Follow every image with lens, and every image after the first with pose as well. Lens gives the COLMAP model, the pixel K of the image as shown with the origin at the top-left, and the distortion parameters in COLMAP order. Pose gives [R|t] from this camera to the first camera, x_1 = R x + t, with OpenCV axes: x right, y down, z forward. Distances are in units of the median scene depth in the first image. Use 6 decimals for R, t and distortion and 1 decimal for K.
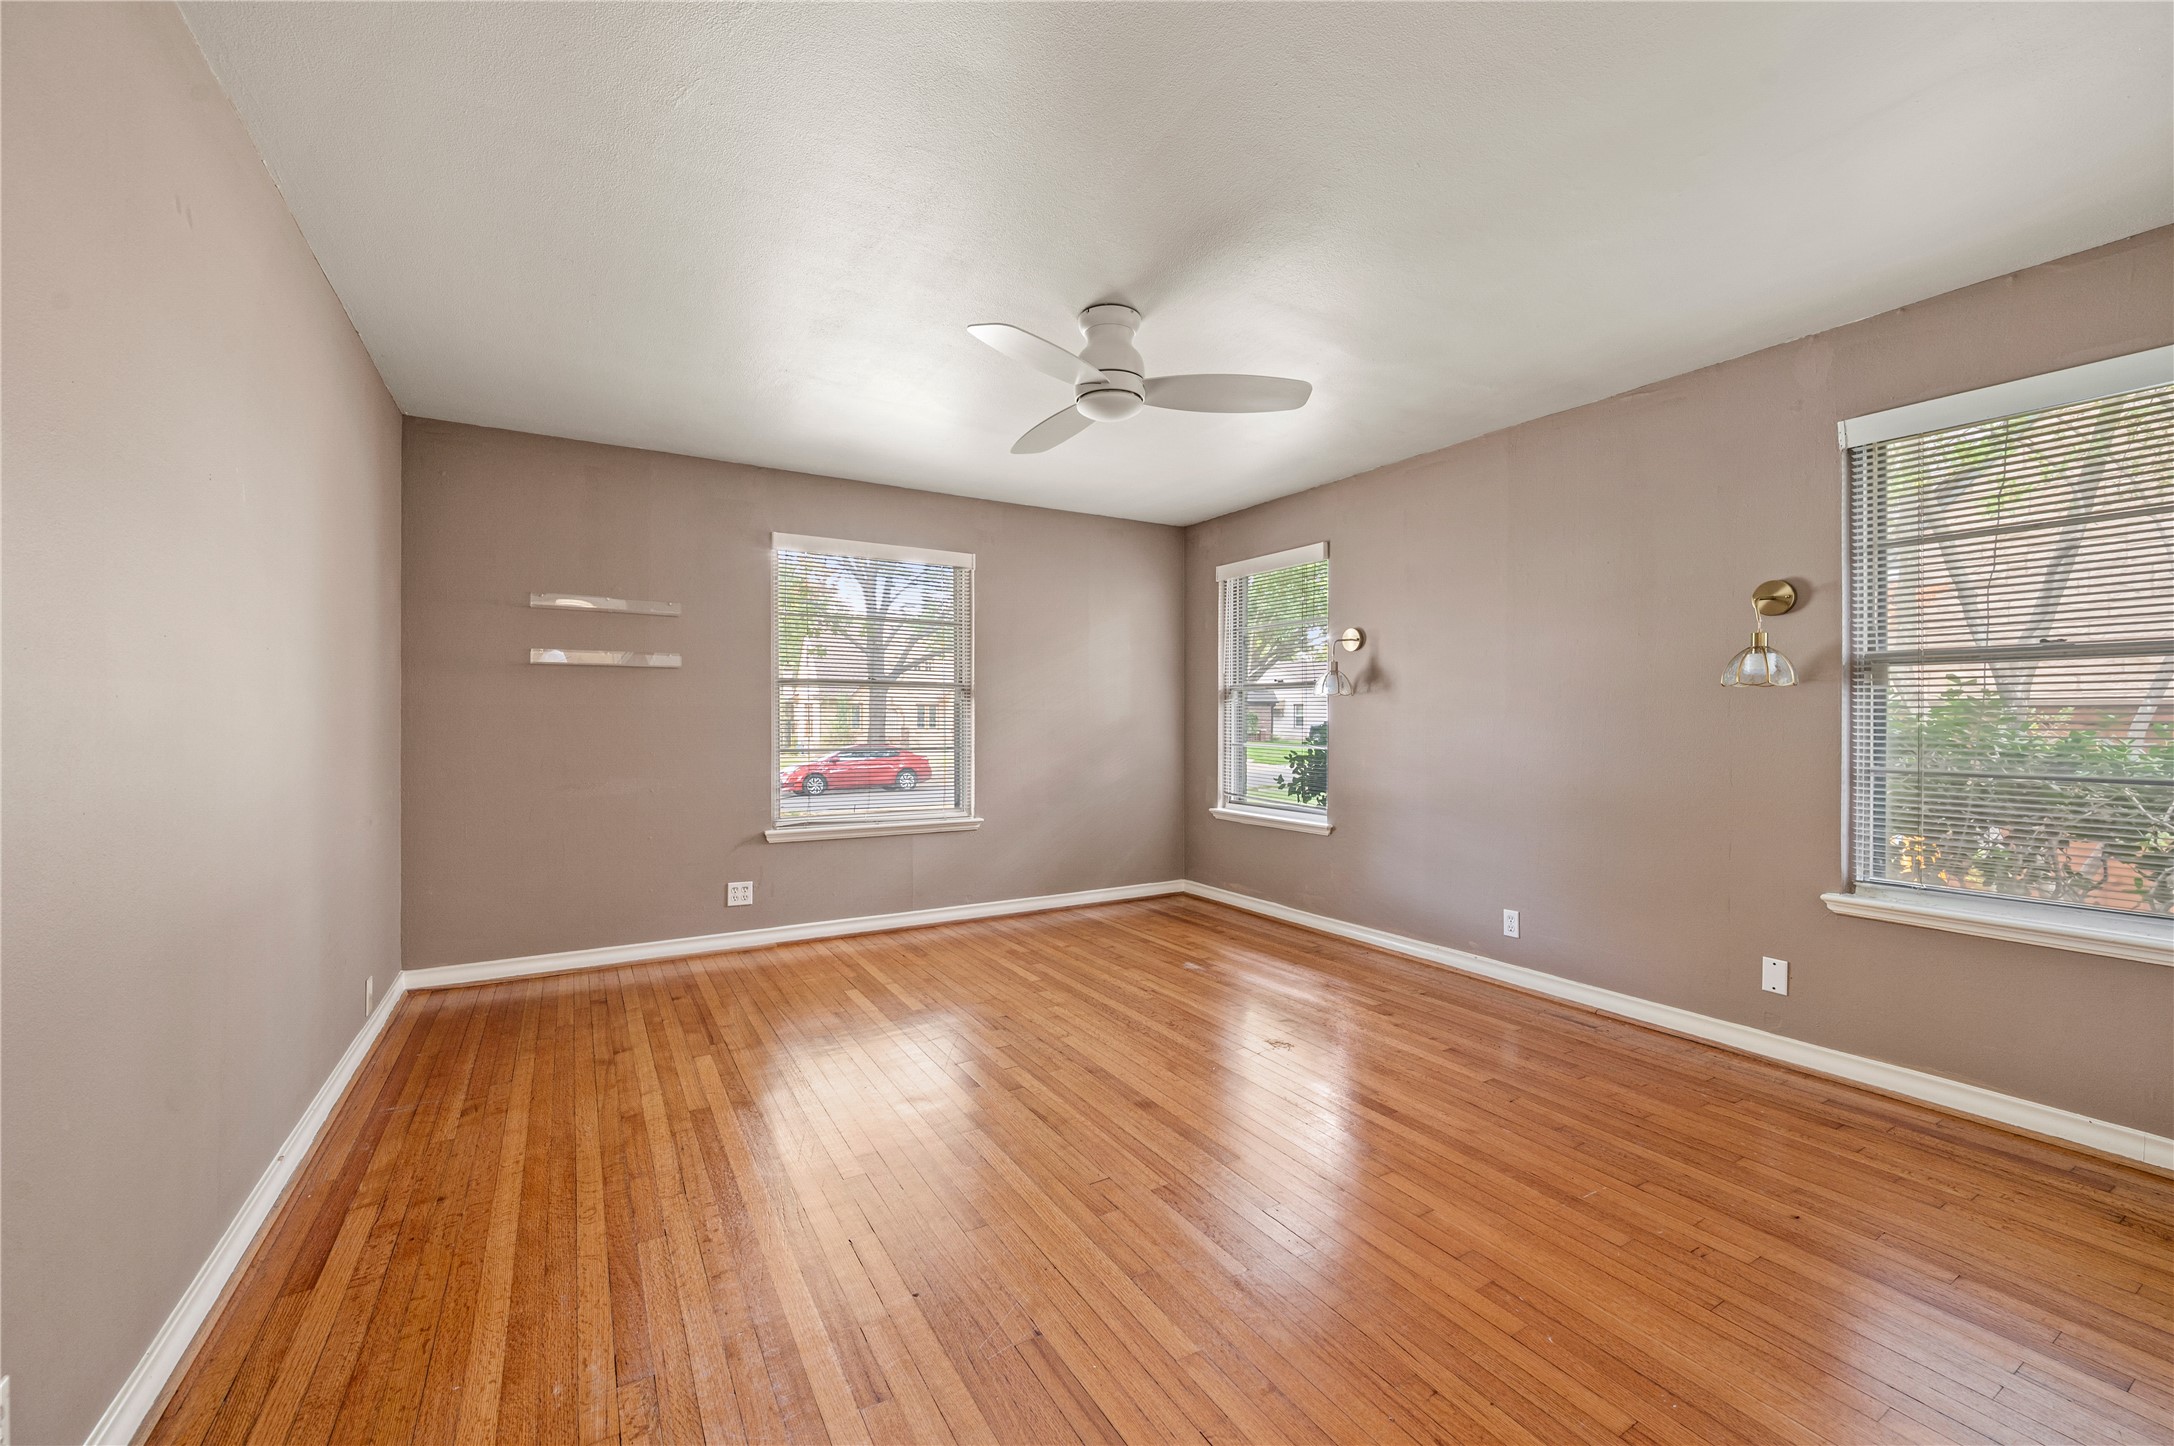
lens RADIAL K [[862.7, 0, 1093.9], [0, 862.7, 724.1], [0, 0, 1]] dist [-0.003714, -0.000289]
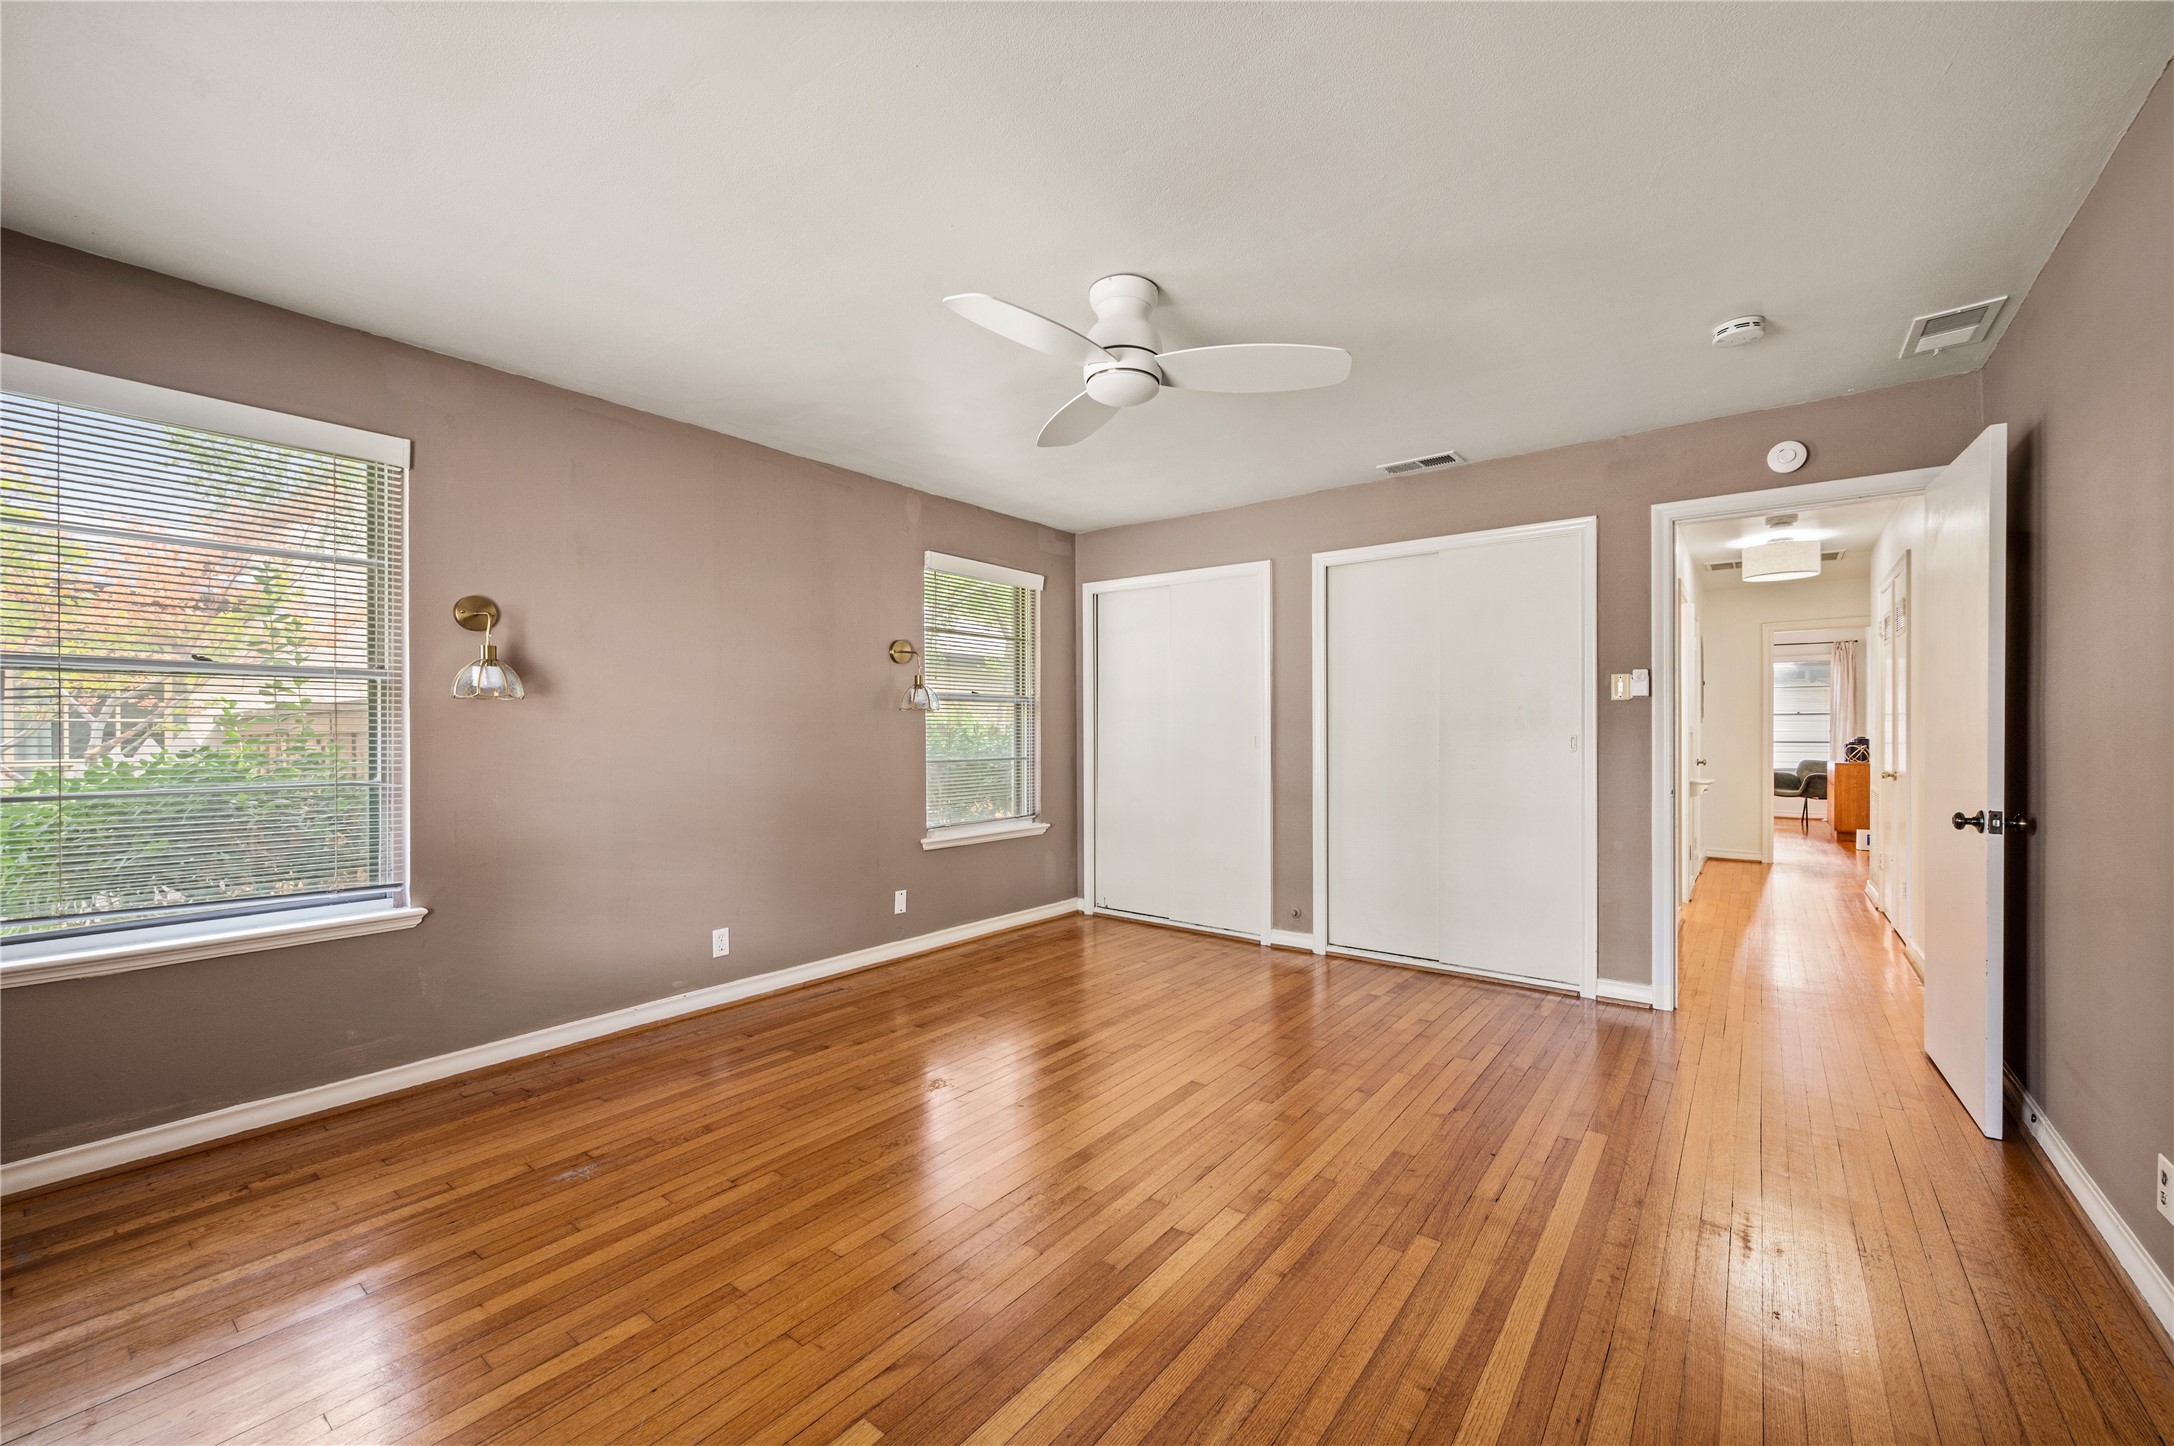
lens RADIAL K [[862.7, 0, 1093.9], [0, 862.7, 724.1], [0, 0, 1]] dist [-0.003714, -0.000289]
pose [[-0.364196, 0.007076, 0.931296, -0.640473], [0.007583, 0.999961, -0.004632, -0.007894], [-0.931292, 0.005375, -0.364235, 1.065814]]
